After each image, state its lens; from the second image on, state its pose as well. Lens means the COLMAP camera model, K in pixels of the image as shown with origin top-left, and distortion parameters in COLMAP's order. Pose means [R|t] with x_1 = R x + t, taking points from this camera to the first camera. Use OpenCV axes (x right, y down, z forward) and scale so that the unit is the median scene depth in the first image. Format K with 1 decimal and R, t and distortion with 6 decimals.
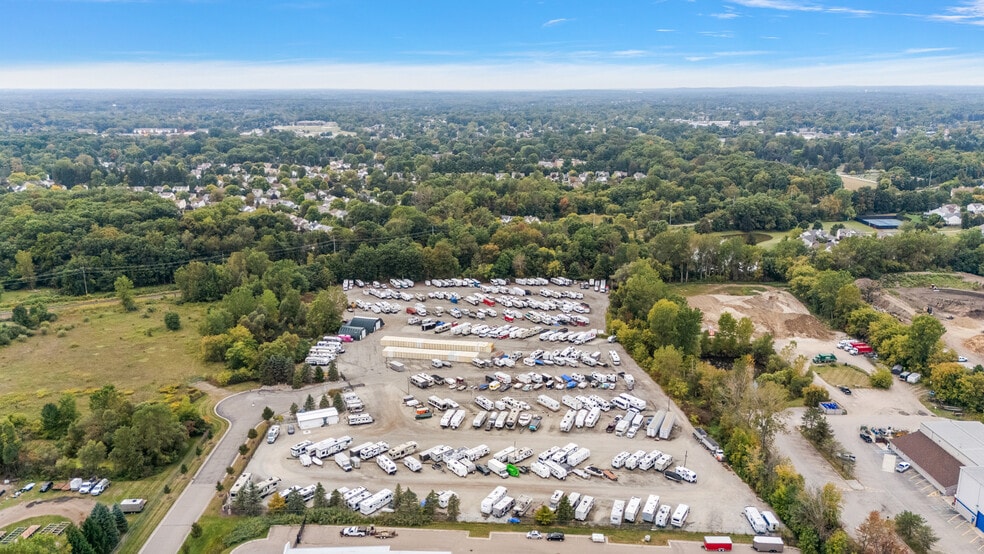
lens RADIAL K [[755.1, 0, 491.0], [0, 755.1, 271.3], [0, 0, 1]] dist [0.123016, -0.222244]
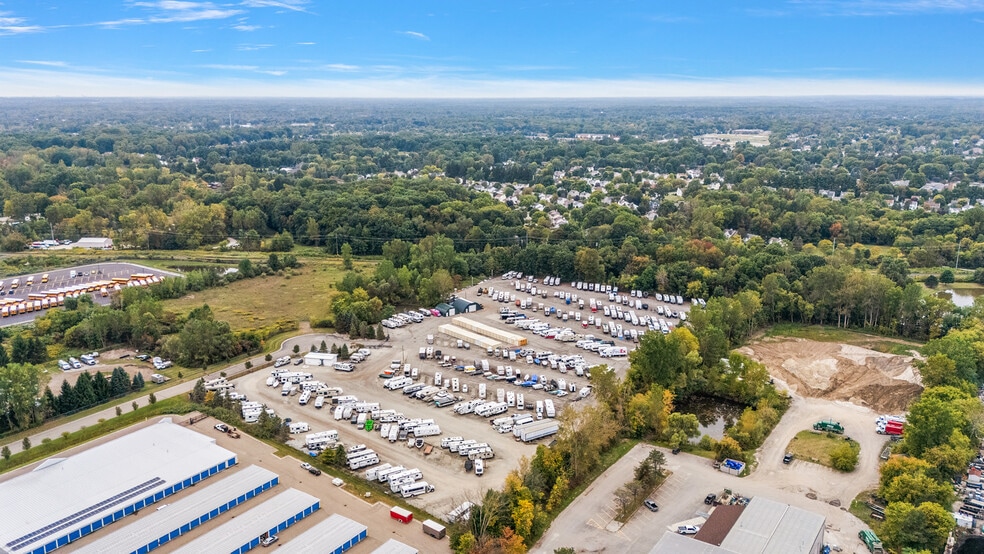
lens RADIAL K [[755.1, 0, 491.0], [0, 755.1, 271.3], [0, 0, 1]] dist [0.123016, -0.222244]
pose [[0.809127, 0.135449, -0.571810, 0.571444], [-0.140392, 0.989451, 0.035721, -0.032188], [0.570617, 0.051375, 0.819608, 0.080747]]
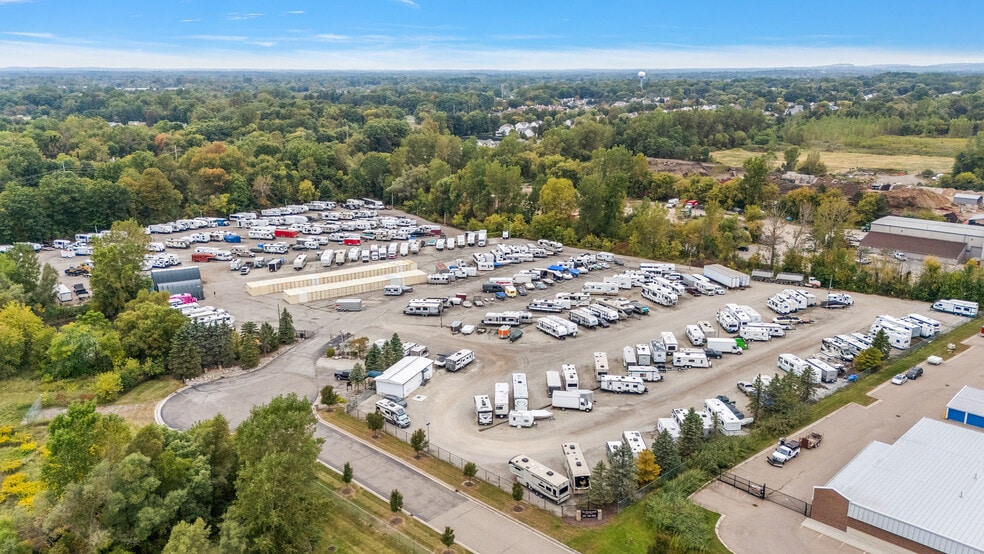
lens RADIAL K [[772.0, 0, 492.0], [0, 772.0, 277.0], [0, 0, 1]] dist [0.095565, -0.111048]
pose [[0.707406, -0.179712, 0.683579, -0.453502], [0.166125, 0.982318, 0.086334, 0.061364], [-0.687008, 0.052486, 0.724752, 0.412588]]
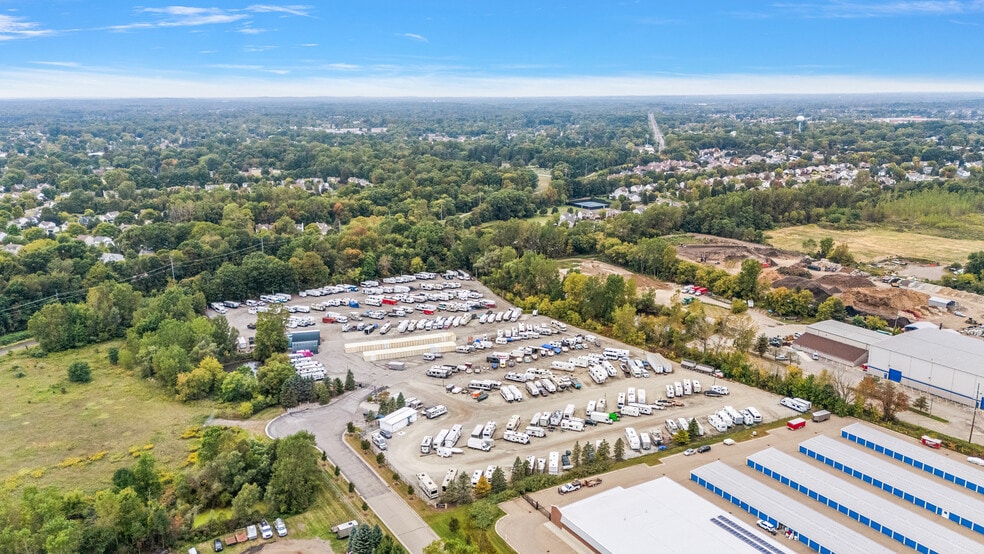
lens RADIAL K [[742.0, 0, 491.6], [0, 742.0, 263.9], [0, 0, 1]] dist [0.120290, -0.215529]
pose [[0.857593, -0.115033, 0.501300, -0.474328], [0.123342, 0.992224, 0.016678, -0.012489], [-0.499321, 0.047528, 0.865113, 0.049182]]
